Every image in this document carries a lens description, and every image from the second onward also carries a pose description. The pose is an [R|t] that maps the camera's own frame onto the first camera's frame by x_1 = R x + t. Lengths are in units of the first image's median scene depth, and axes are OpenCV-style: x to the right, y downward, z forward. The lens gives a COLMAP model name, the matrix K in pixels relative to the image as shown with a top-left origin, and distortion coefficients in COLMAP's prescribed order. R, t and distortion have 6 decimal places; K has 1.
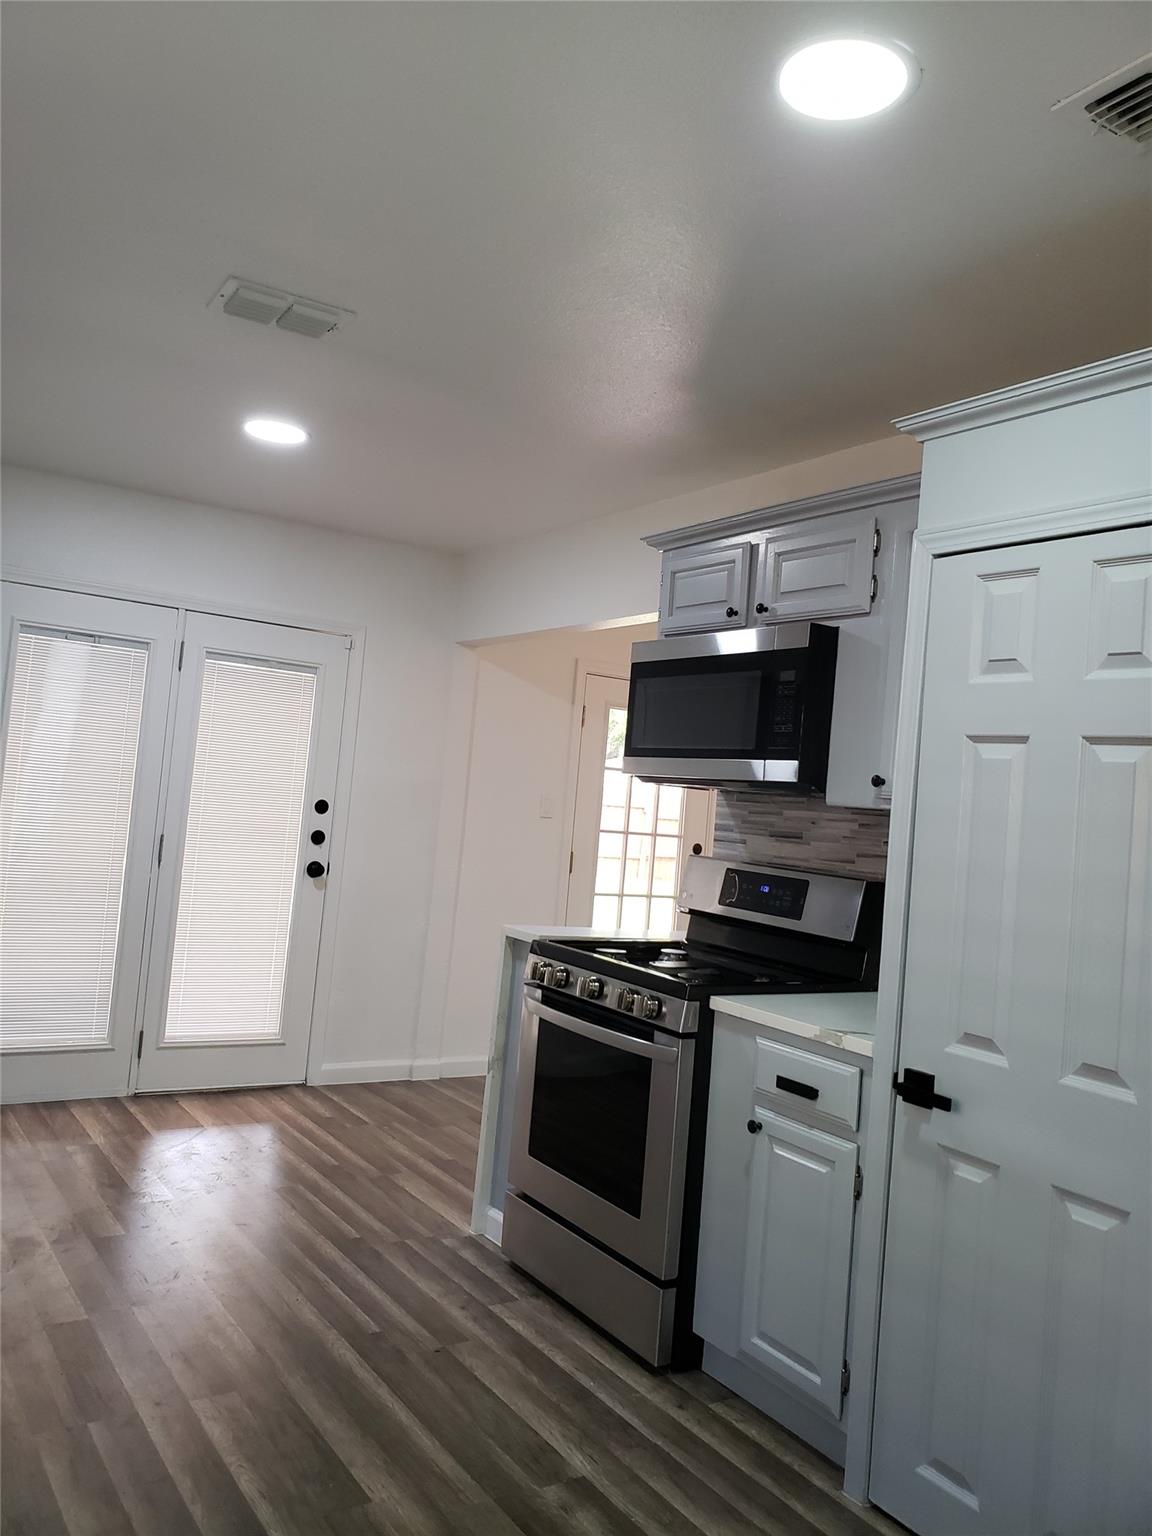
lens RADIAL K [[1137.6, 0, 574.9], [0, 1137.6, 709.6], [0, 0, 1]] dist [0.002851, 0.006561]
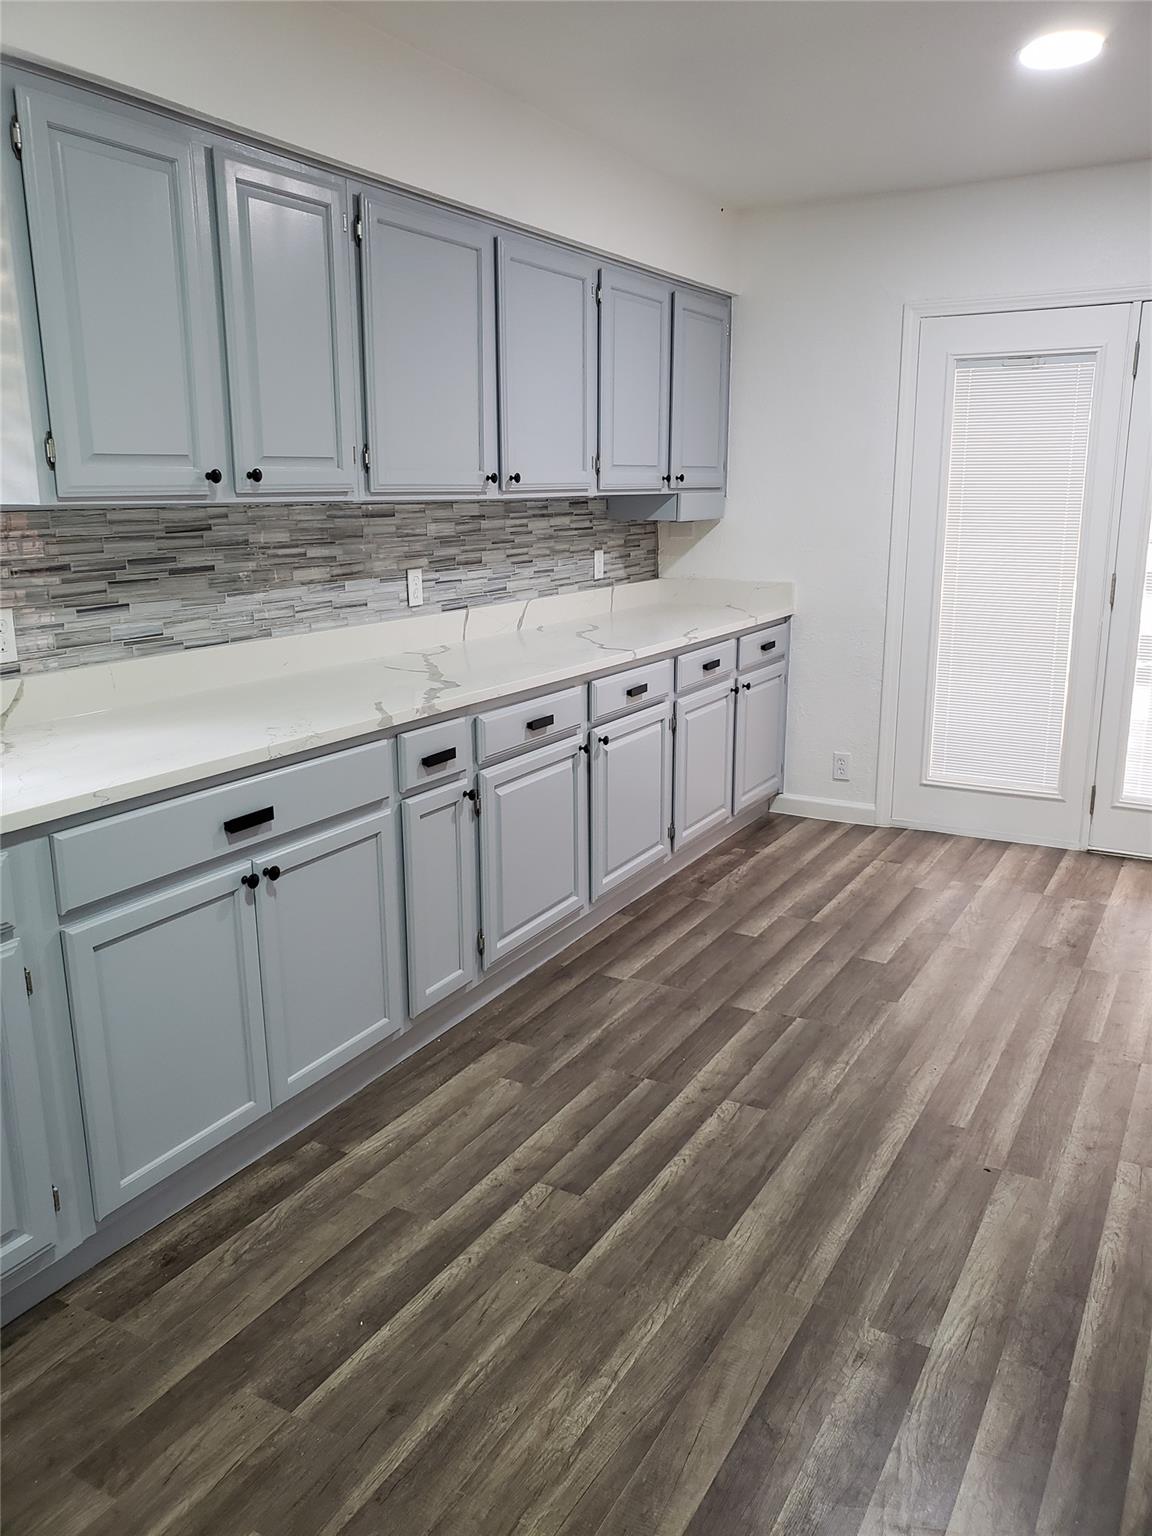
lens RADIAL K [[1153.2, 0, 576.0], [0, 1153.2, 768.0], [0, 0, 1]] dist [-0.002156, 0.001006]
pose [[0.462341, 0.120055, -0.878537, 0.456996], [0.122640, 0.972611, 0.197451, 0.050425], [0.878180, -0.199033, 0.434954, 0.391017]]
